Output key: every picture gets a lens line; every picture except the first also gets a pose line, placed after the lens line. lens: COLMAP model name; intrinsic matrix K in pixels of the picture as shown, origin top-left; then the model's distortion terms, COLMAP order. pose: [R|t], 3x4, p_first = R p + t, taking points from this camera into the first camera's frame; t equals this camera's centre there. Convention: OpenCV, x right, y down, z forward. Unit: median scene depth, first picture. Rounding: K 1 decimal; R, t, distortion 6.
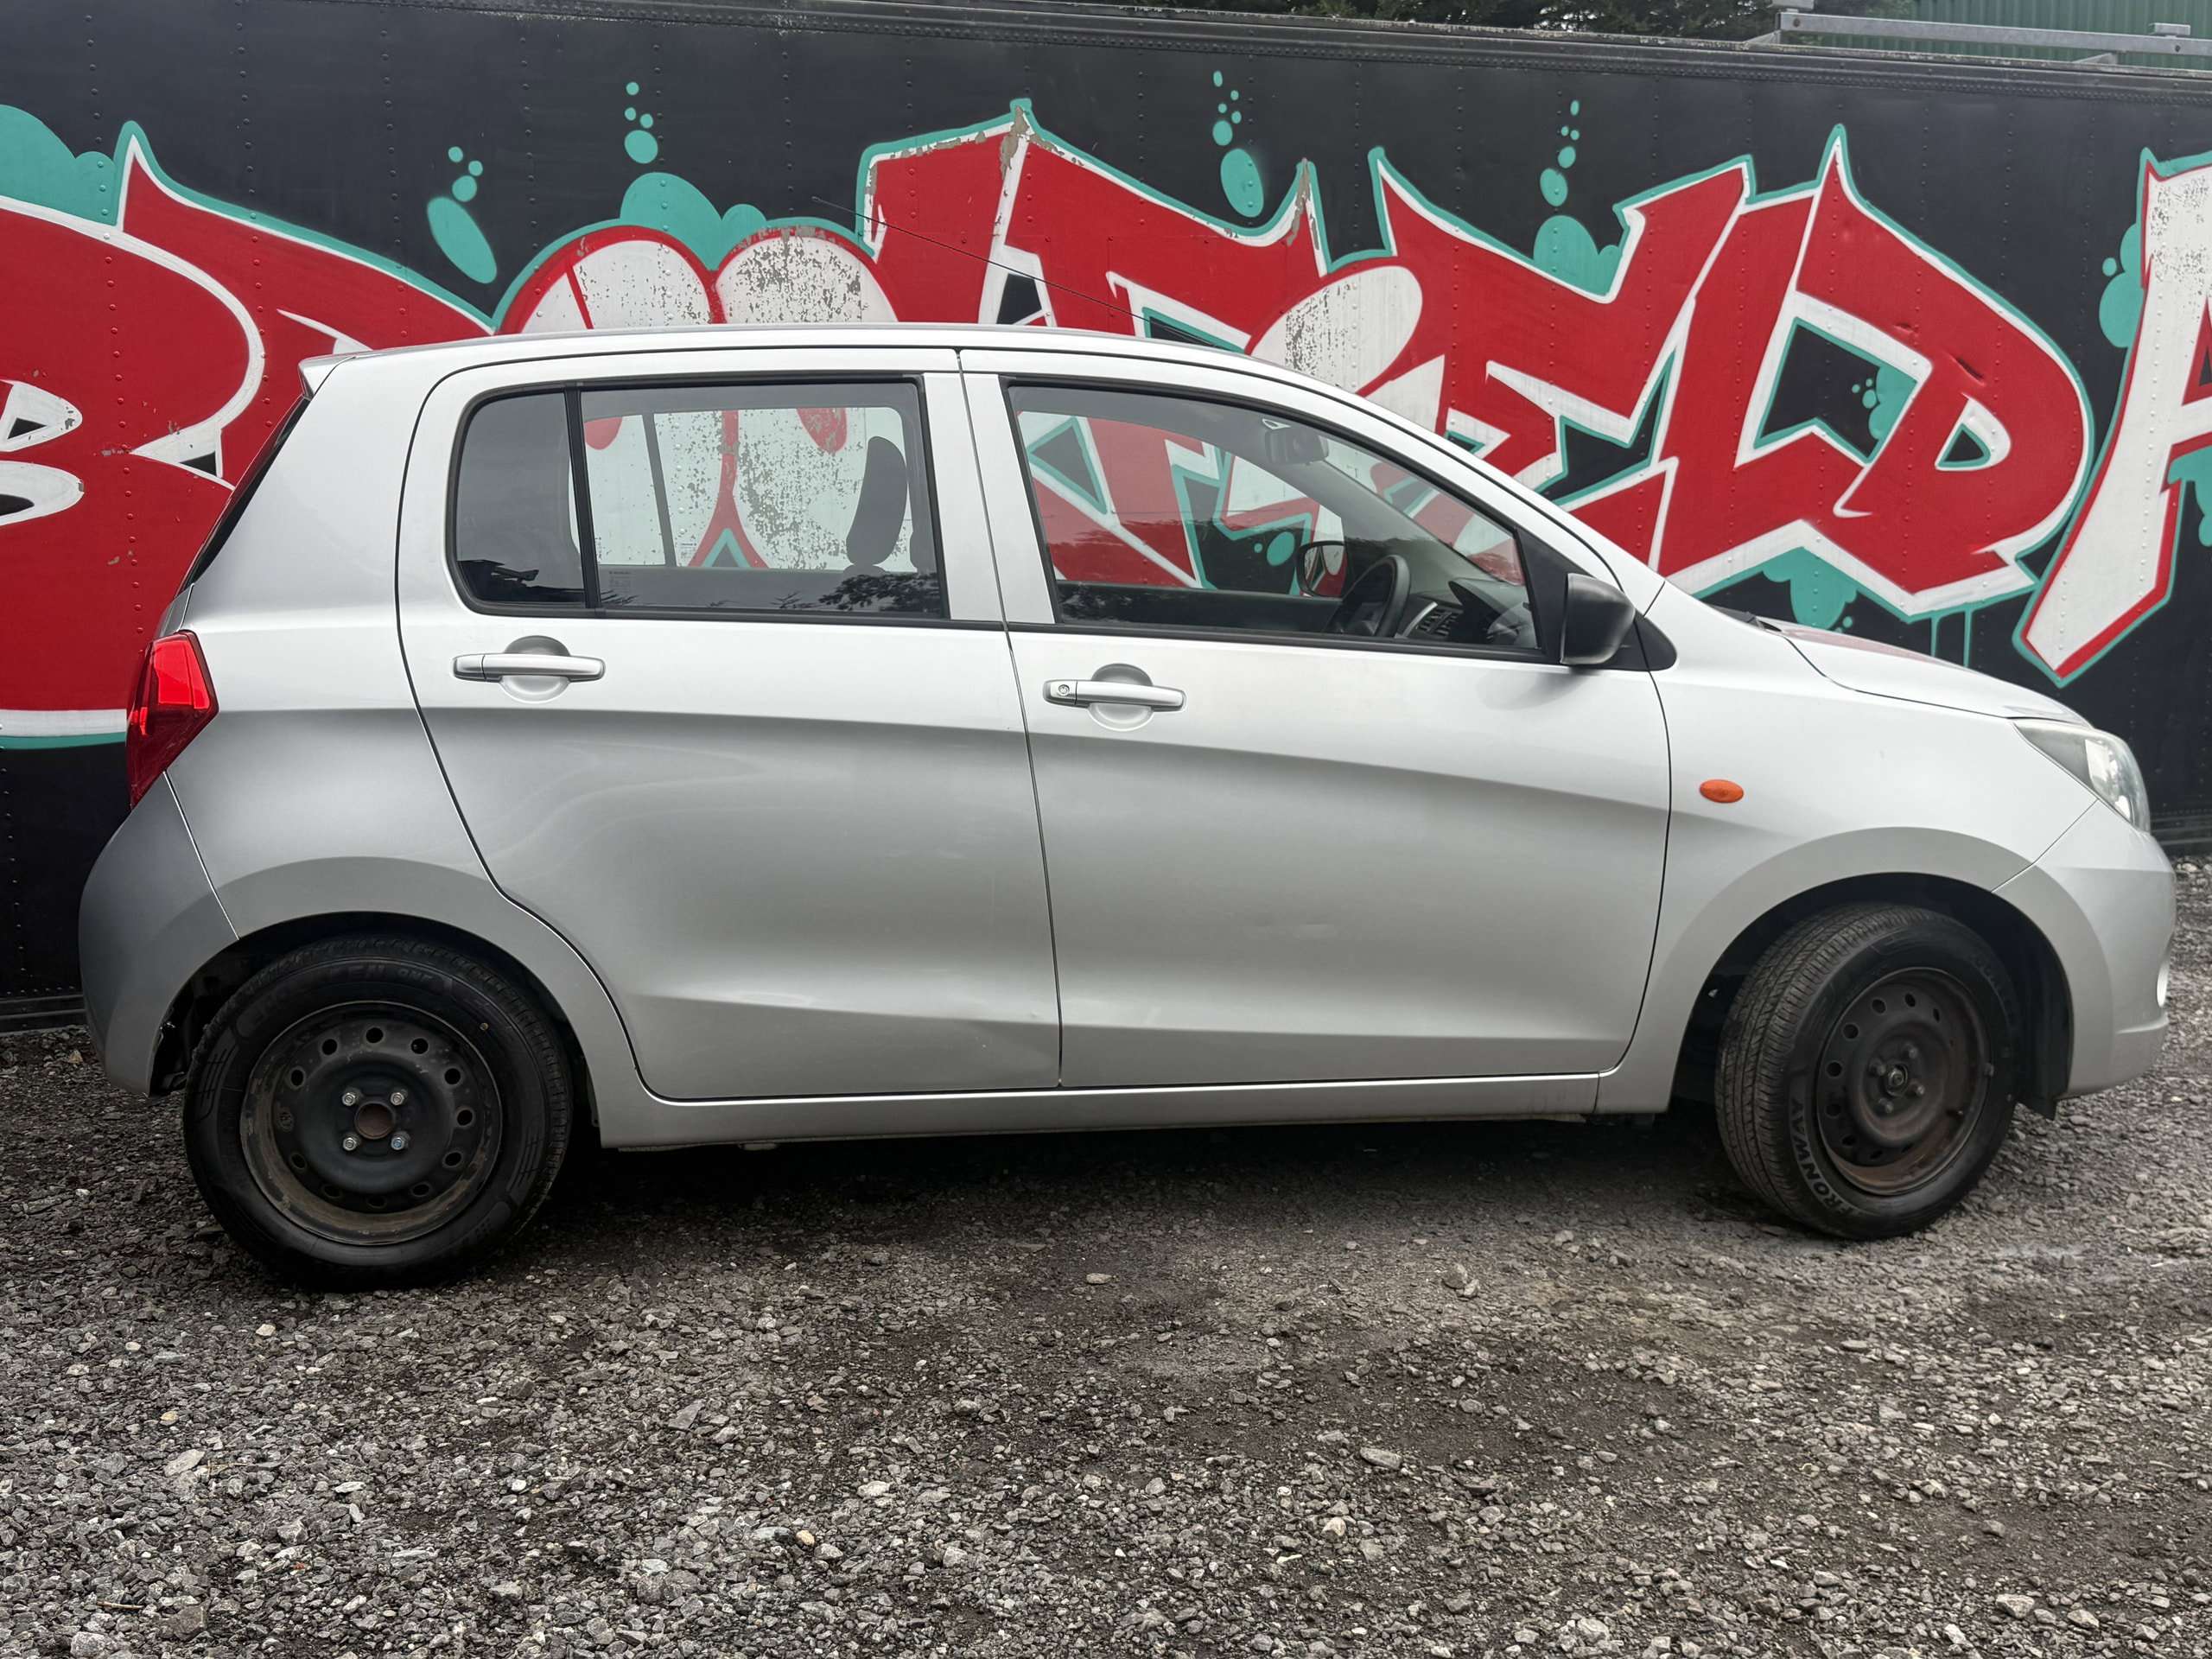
lens RADIAL K [[2162.1, 0, 1094.2], [0, 2162.1, 831.9], [0, 0, 1]] dist [0.198796, -0.455101]
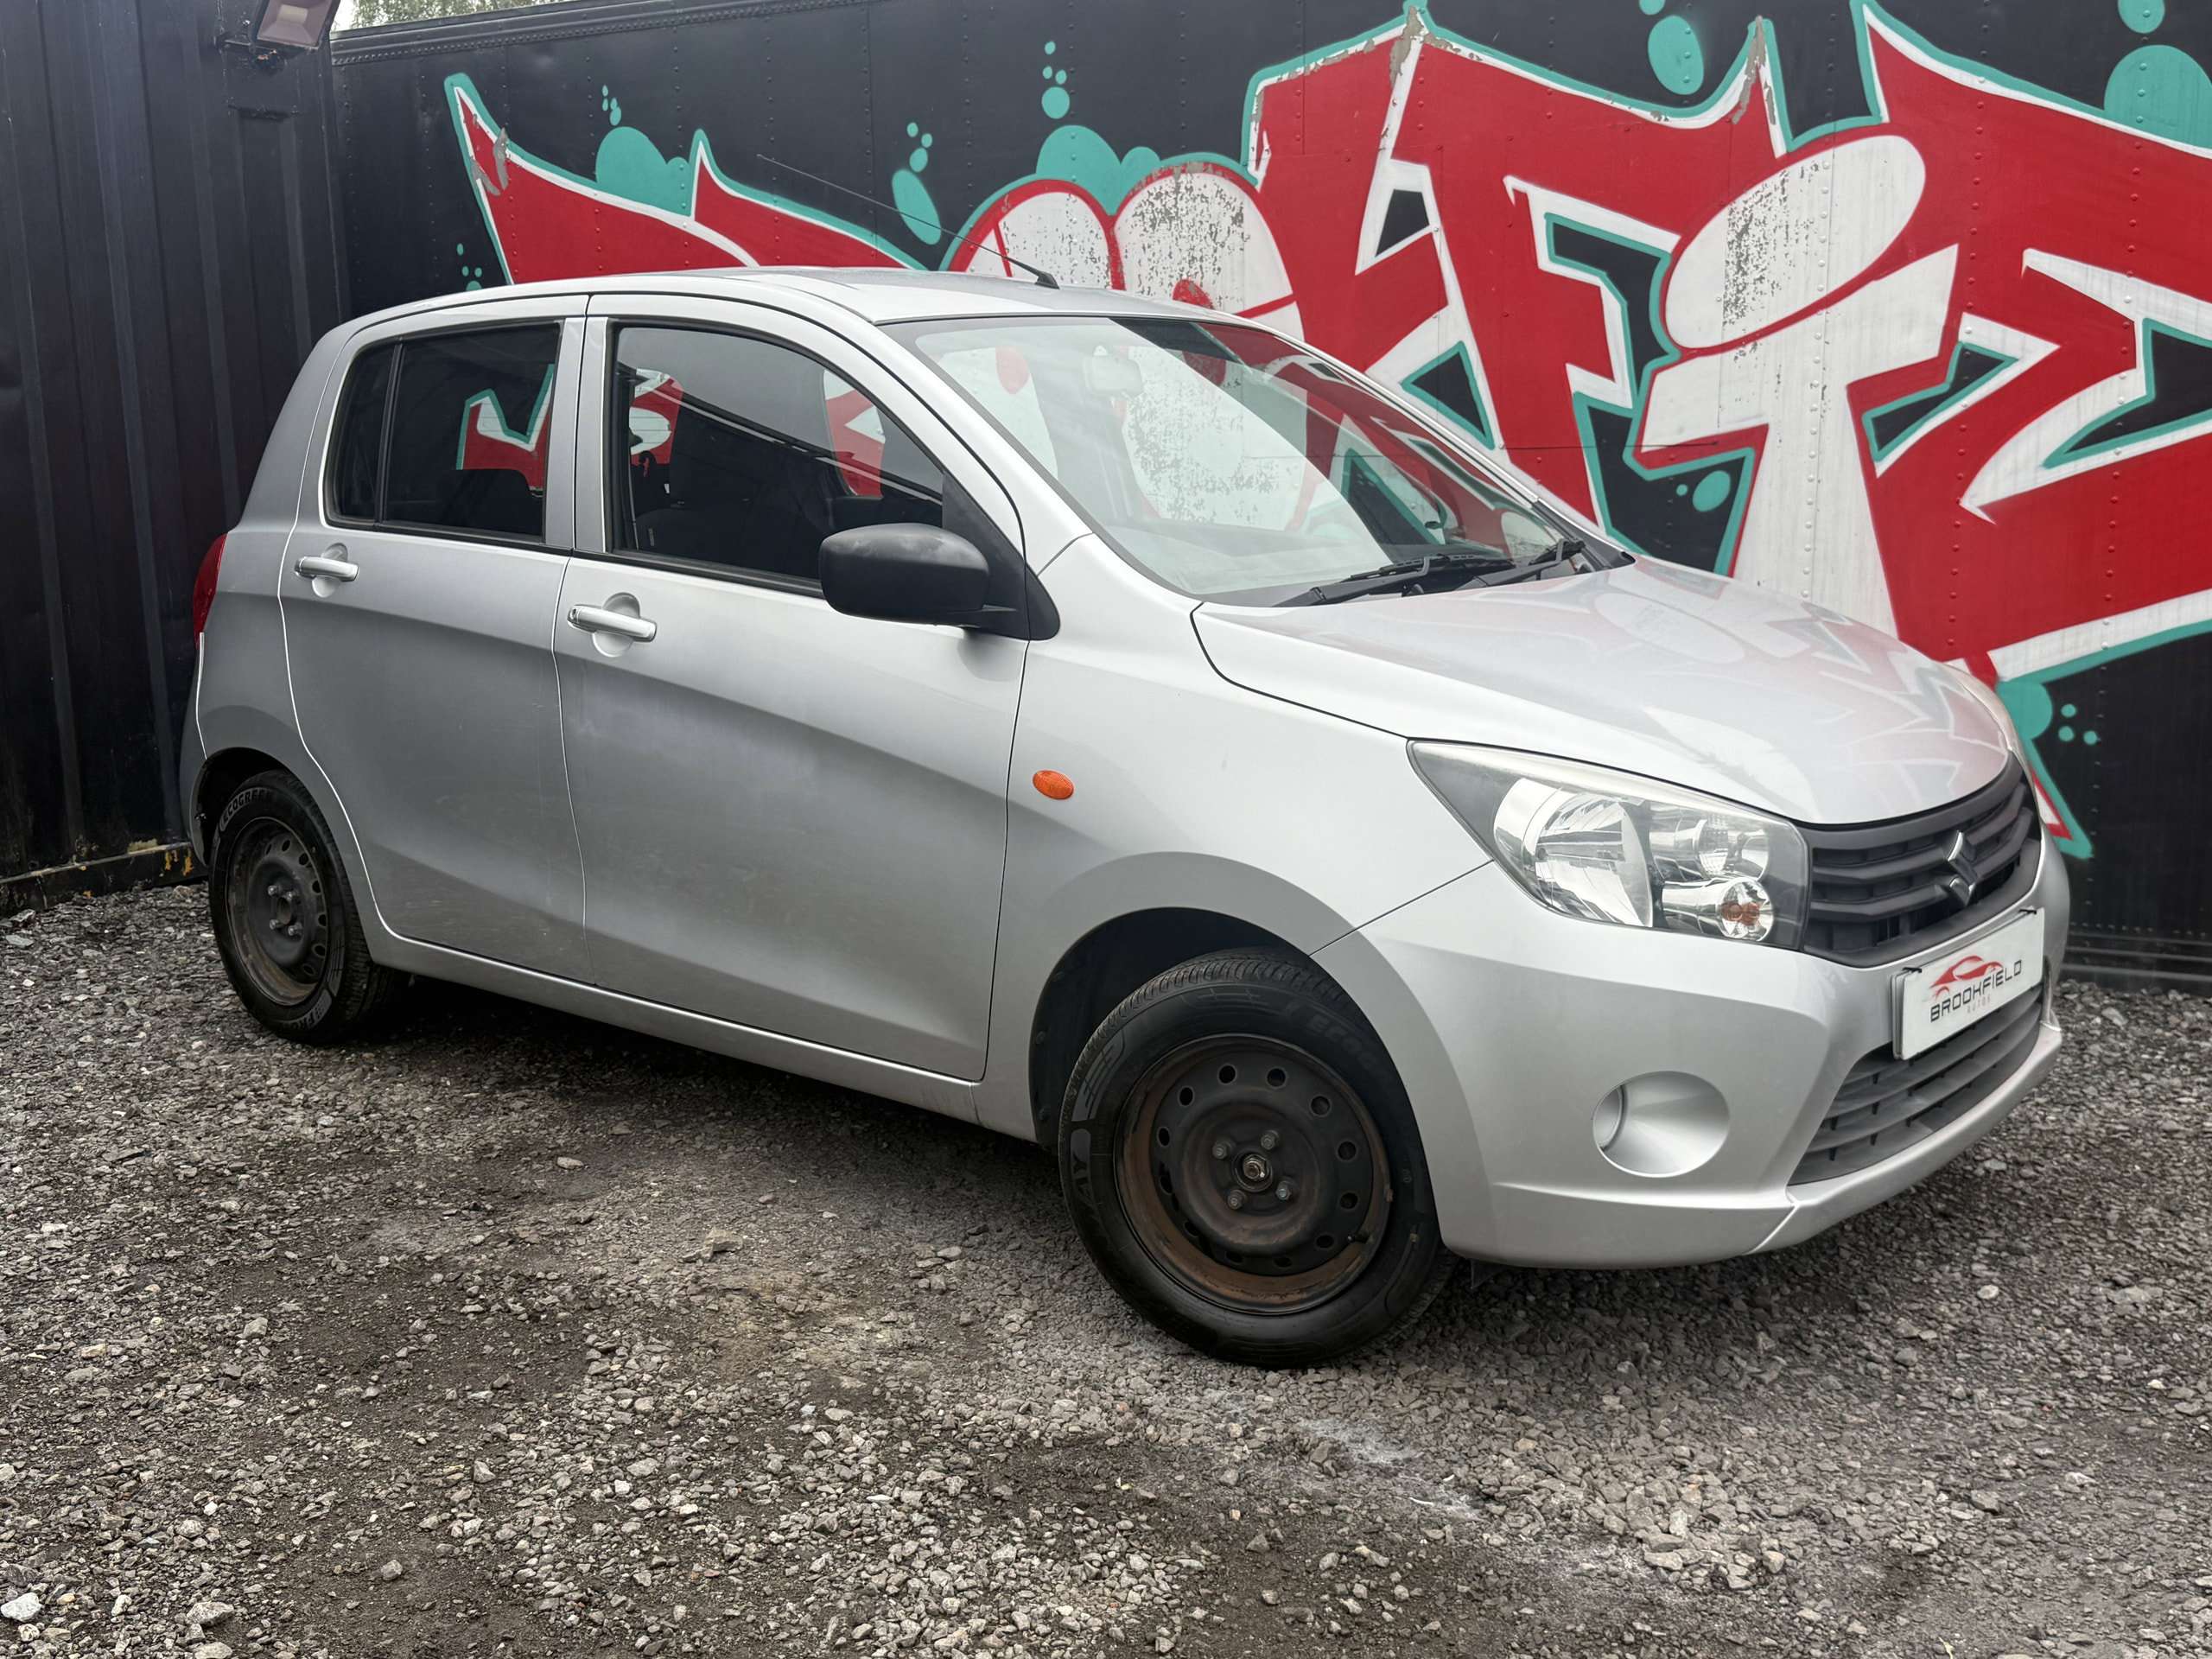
lens RADIAL K [[2153.8, 0, 1108.6], [0, 2153.8, 841.2], [0, 0, 1]] dist [0.206806, -0.472239]
pose [[0.688218, 0.134512, -0.712925, 0.623839], [-0.109367, 0.990668, 0.081339, -0.046569], [0.717213, 0.021992, 0.696507, 0.291235]]
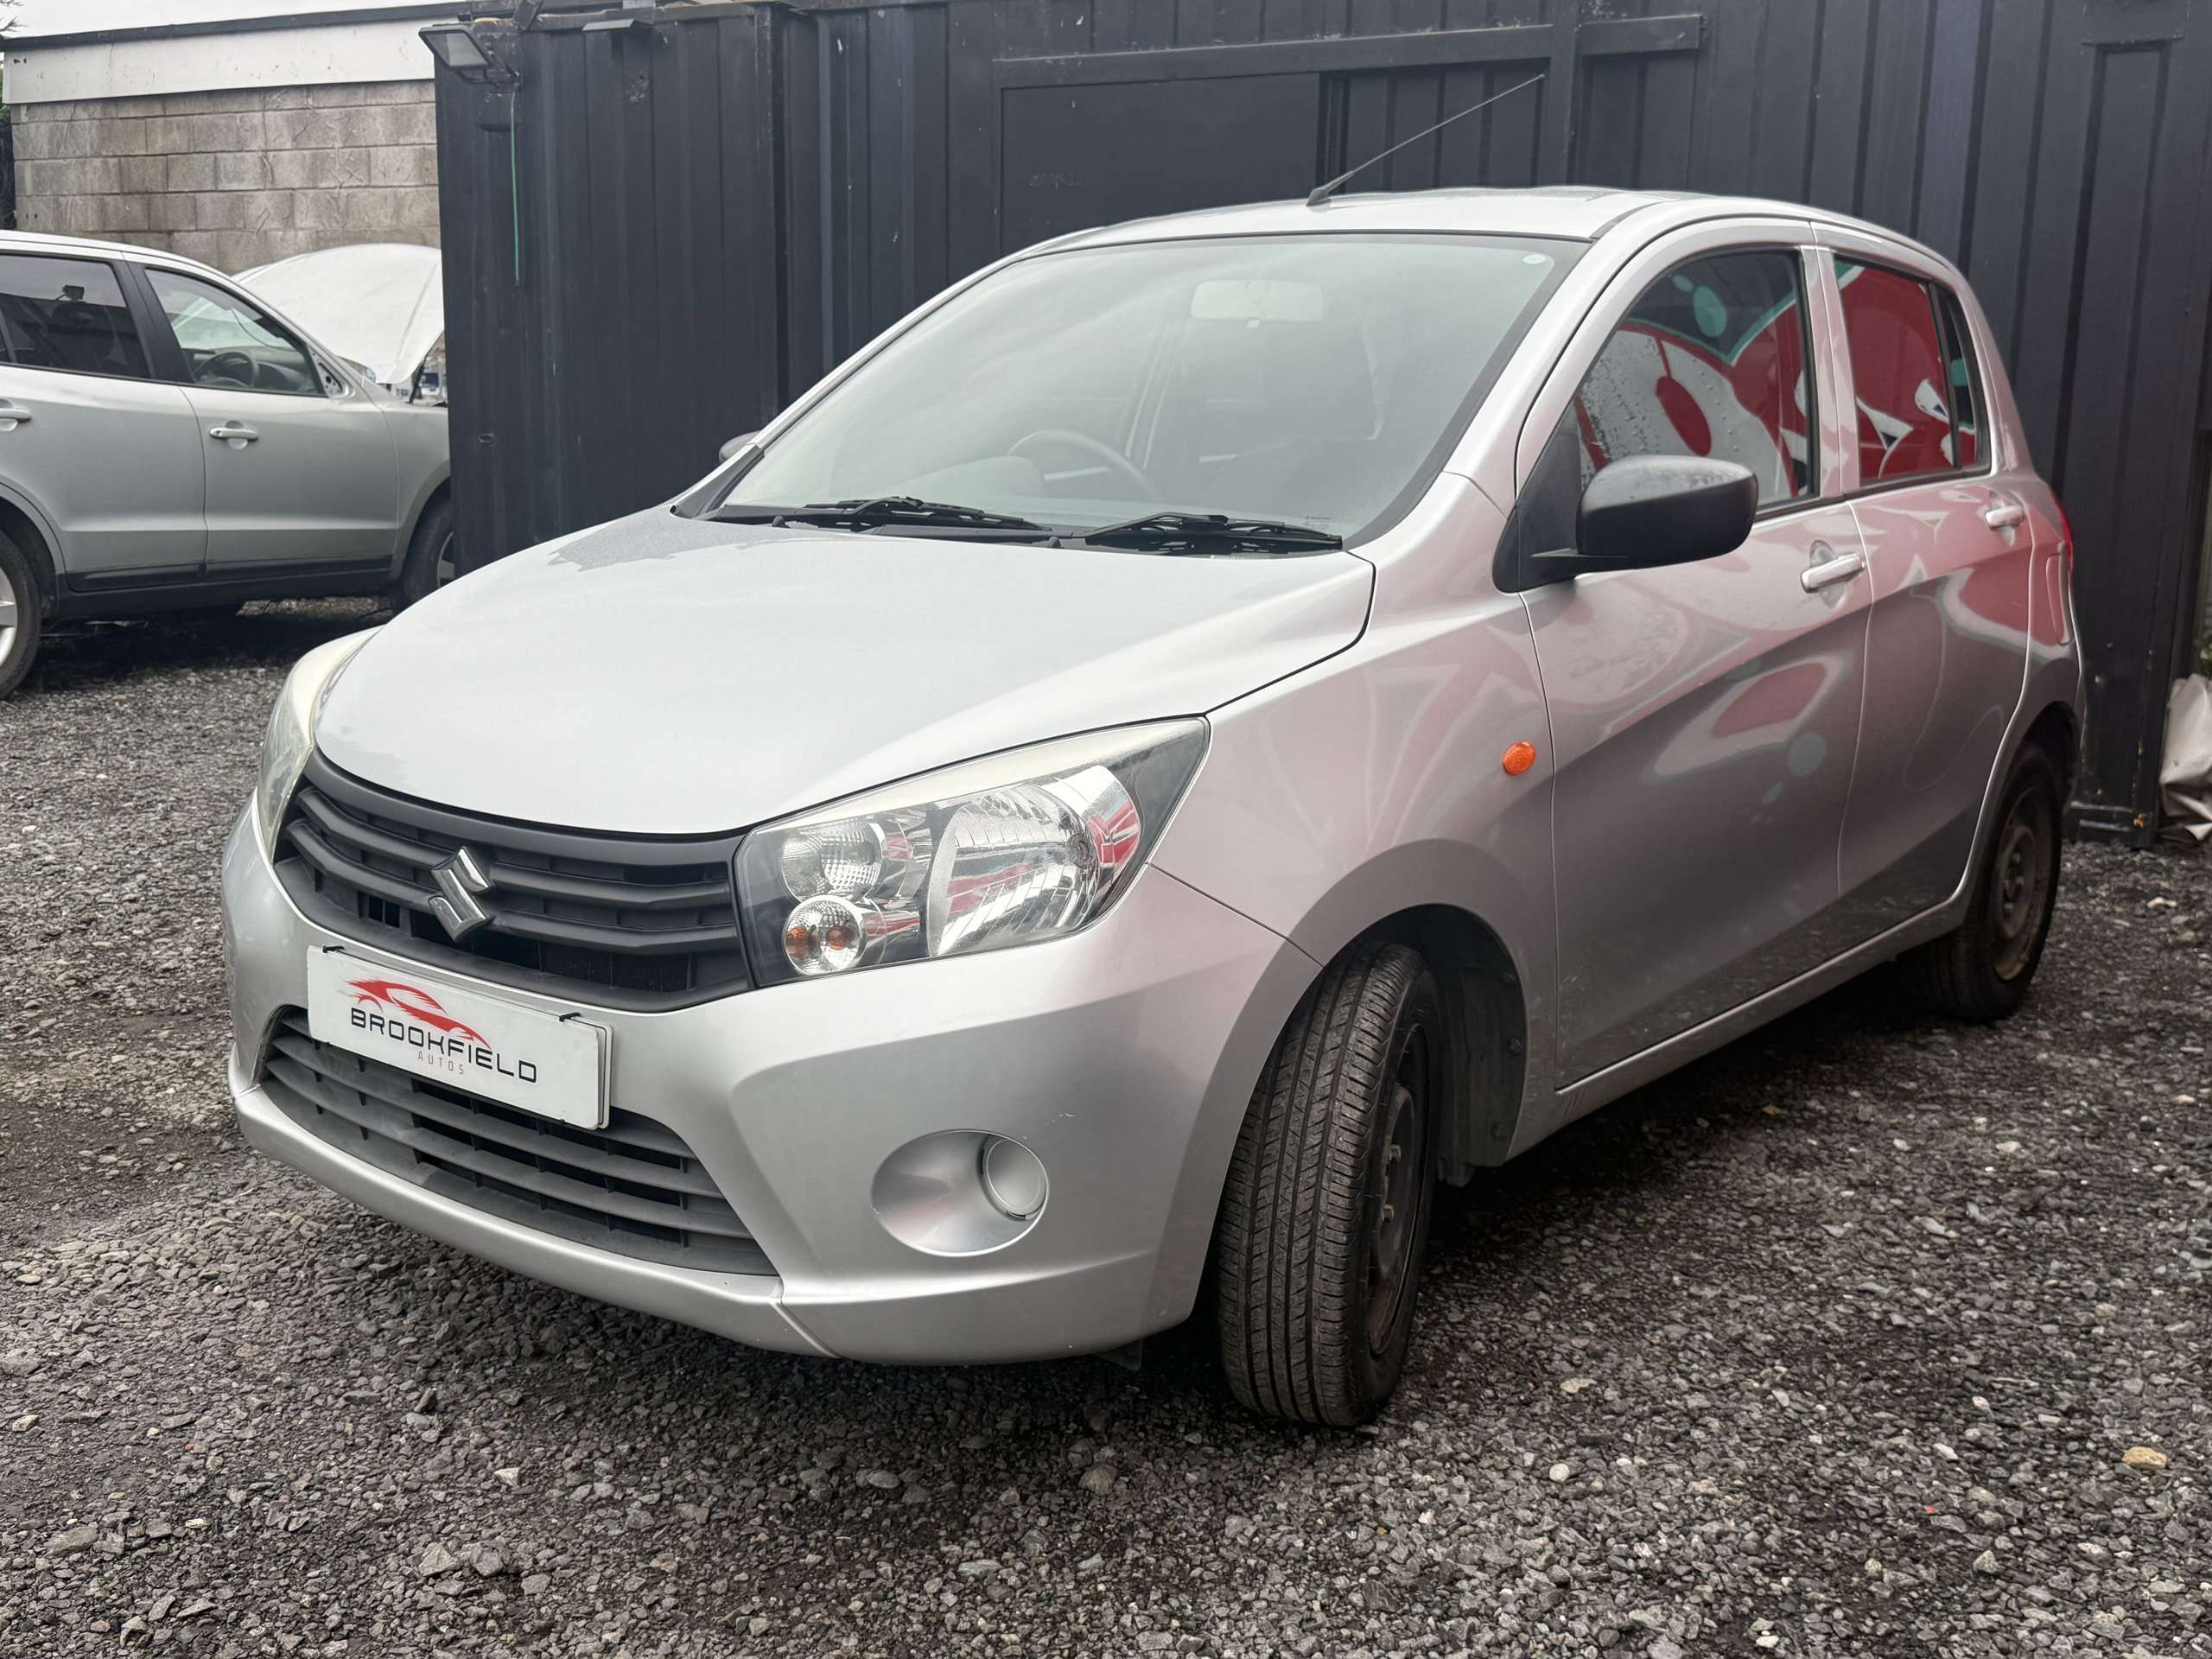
lens RADIAL K [[2164.2, 0, 1103.6], [0, 2164.2, 831.7], [0, 0, 1]] dist [0.194256, -0.442366]
pose [[-0.699255, 0.132632, -0.702461, 0.596762], [-0.130790, 0.942317, 0.308112, -0.191045], [0.702806, 0.307323, -0.641573, 1.249092]]
